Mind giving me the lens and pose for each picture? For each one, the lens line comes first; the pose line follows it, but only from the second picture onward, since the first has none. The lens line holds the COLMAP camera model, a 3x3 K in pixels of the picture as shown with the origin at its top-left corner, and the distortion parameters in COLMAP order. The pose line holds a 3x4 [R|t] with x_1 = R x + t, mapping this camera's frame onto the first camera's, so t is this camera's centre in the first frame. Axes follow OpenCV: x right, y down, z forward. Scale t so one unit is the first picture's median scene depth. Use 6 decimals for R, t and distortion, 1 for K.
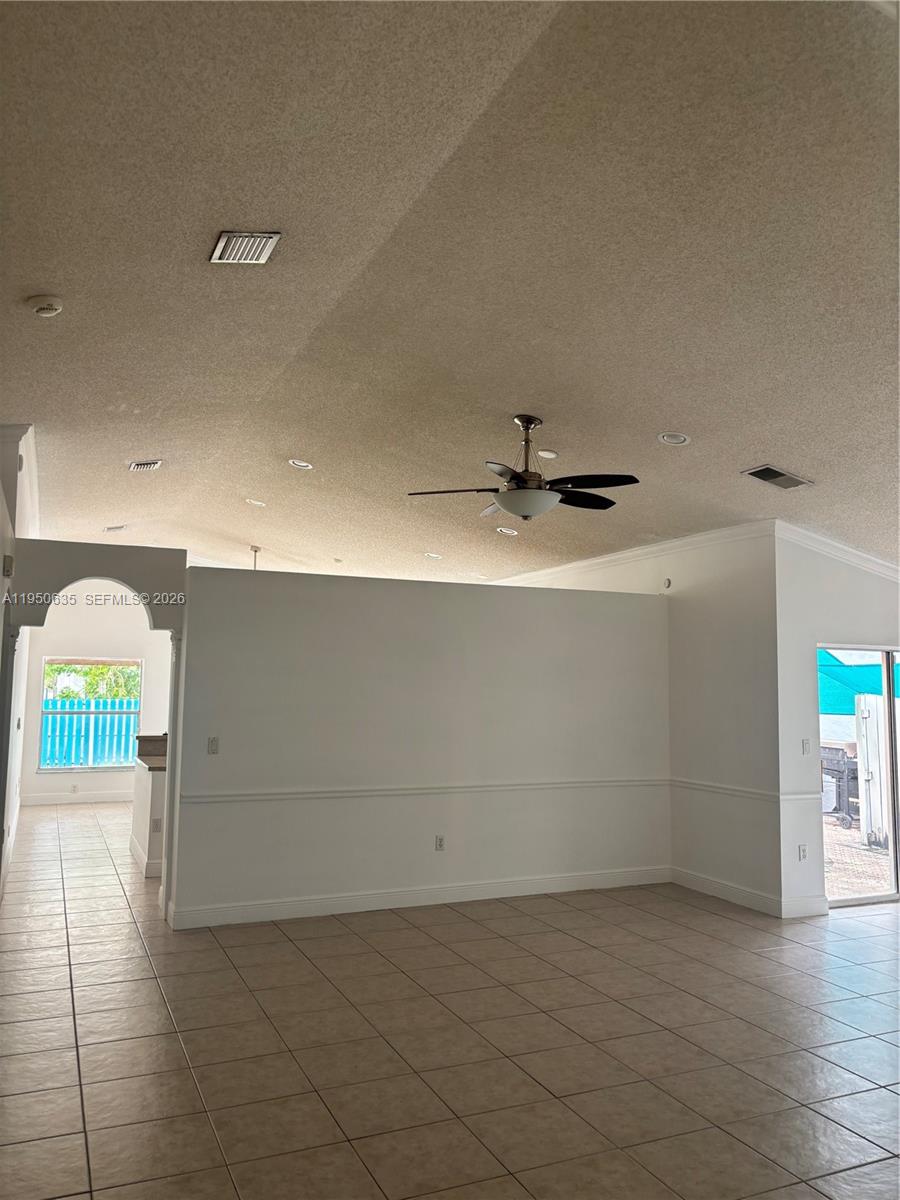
lens RADIAL K [[908.5, 0, 451.1], [0, 908.5, 606.9], [0, 0, 1]] dist [0.035818, -0.006787]
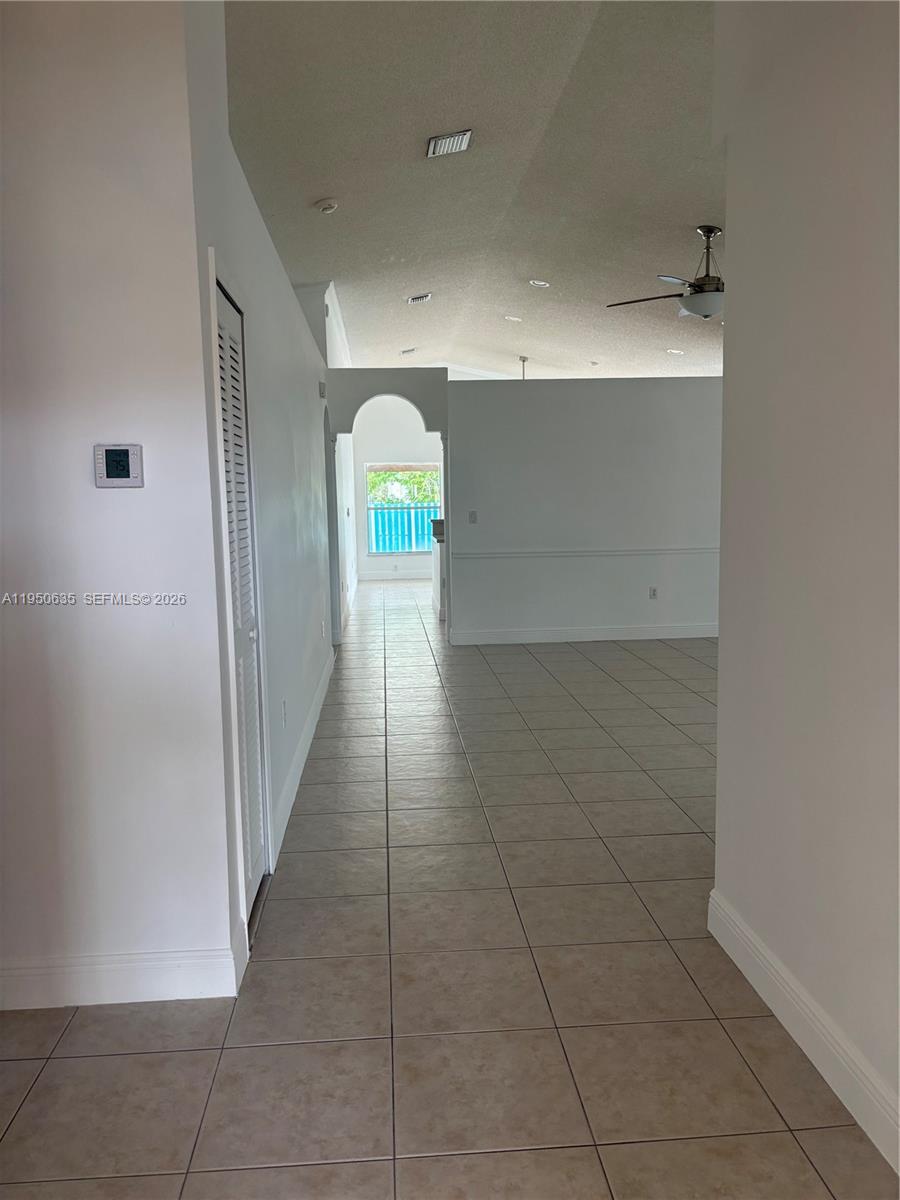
lens RADIAL K [[908.5, 0, 451.1], [0, 908.5, 606.9], [0, 0, 1]] dist [0.035818, -0.006787]
pose [[0.942099, 0.008707, -0.335221, 0.151924], [0.062299, 0.977715, 0.200482, 0.010475], [0.329496, -0.209758, 0.920562, -0.260230]]
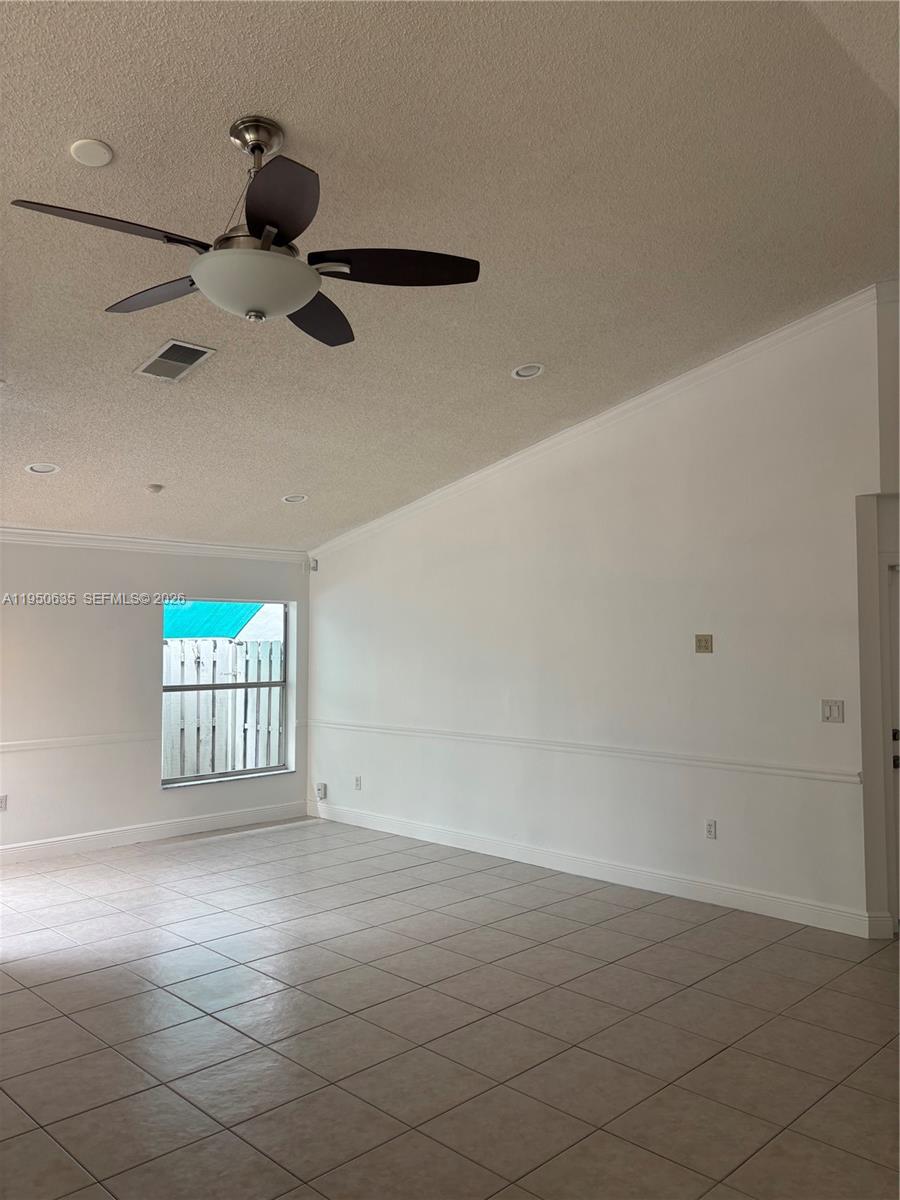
lens RADIAL K [[908.5, 0, 451.1], [0, 908.5, 606.9], [0, 0, 1]] dist [0.035818, -0.006787]
pose [[-0.363104, 0.029642, 0.931277, -0.465467], [-0.086595, 0.994094, -0.065404, 0.100795], [-0.927716, -0.104393, -0.358393, 1.099782]]
